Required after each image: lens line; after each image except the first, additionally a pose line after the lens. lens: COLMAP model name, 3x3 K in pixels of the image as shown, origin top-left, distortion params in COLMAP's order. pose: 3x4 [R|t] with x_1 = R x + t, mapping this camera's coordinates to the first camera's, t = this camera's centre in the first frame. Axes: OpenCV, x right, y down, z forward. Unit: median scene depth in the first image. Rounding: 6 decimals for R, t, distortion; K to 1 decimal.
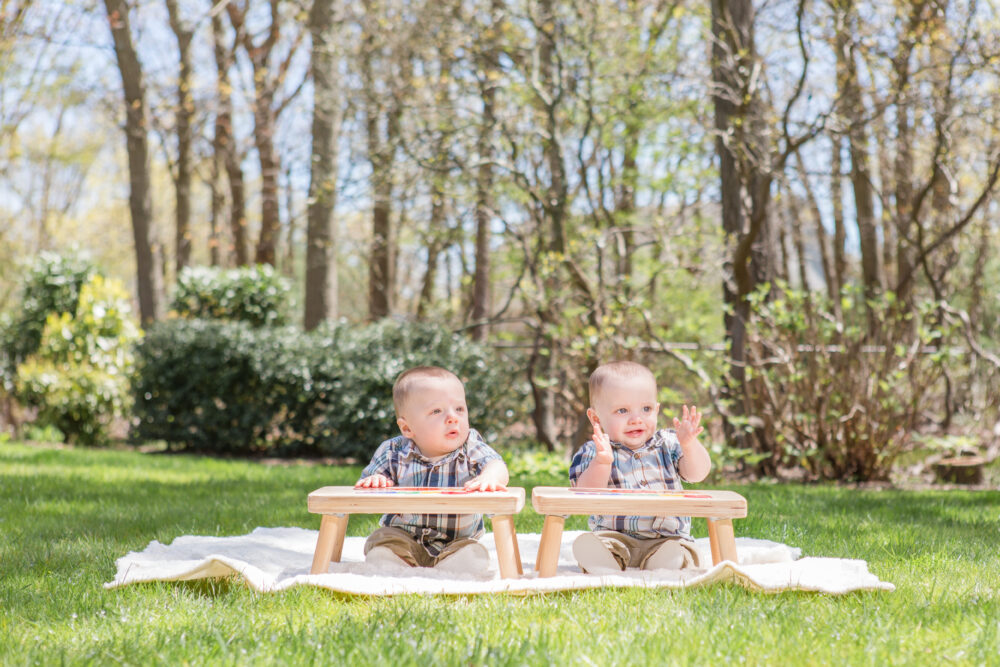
lens RADIAL K [[2084.7, 0, 500.0], [0, 2084.7, 333.5], [0, 0, 1]] dist [0.022019, -0.017610]
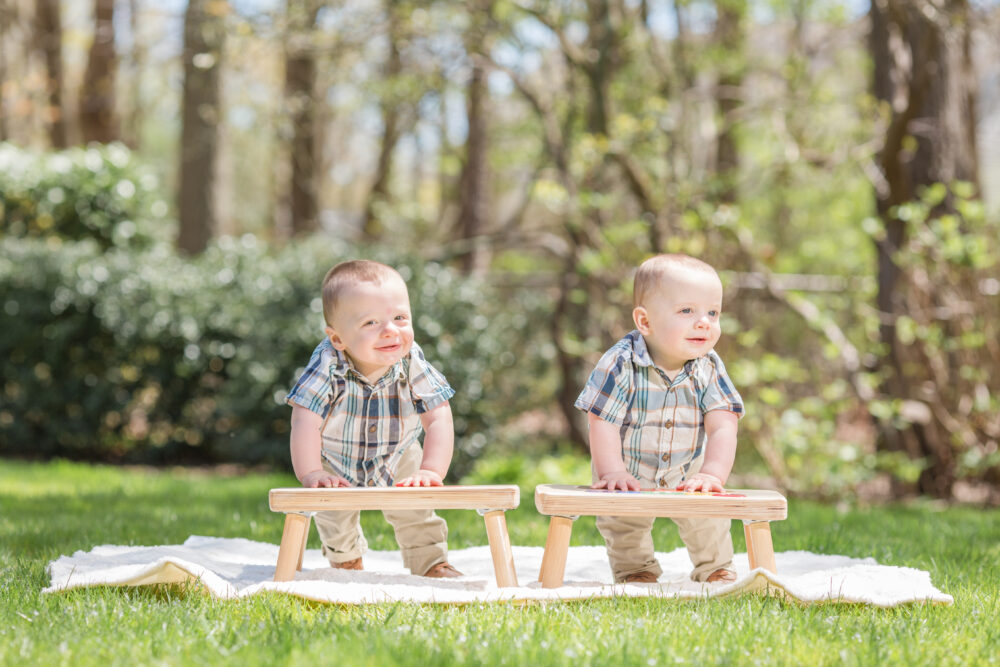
lens RADIAL K [[3762.5, 0, 500.0], [0, 3762.5, 333.5], [0, 0, 1]] dist [-0.149248, -0.510959]
pose [[0.999985, 0.004963, -0.002112, 0.000851], [-0.004915, 0.999752, 0.021731, -0.004136], [0.002219, -0.021720, 0.999762, -0.106569]]
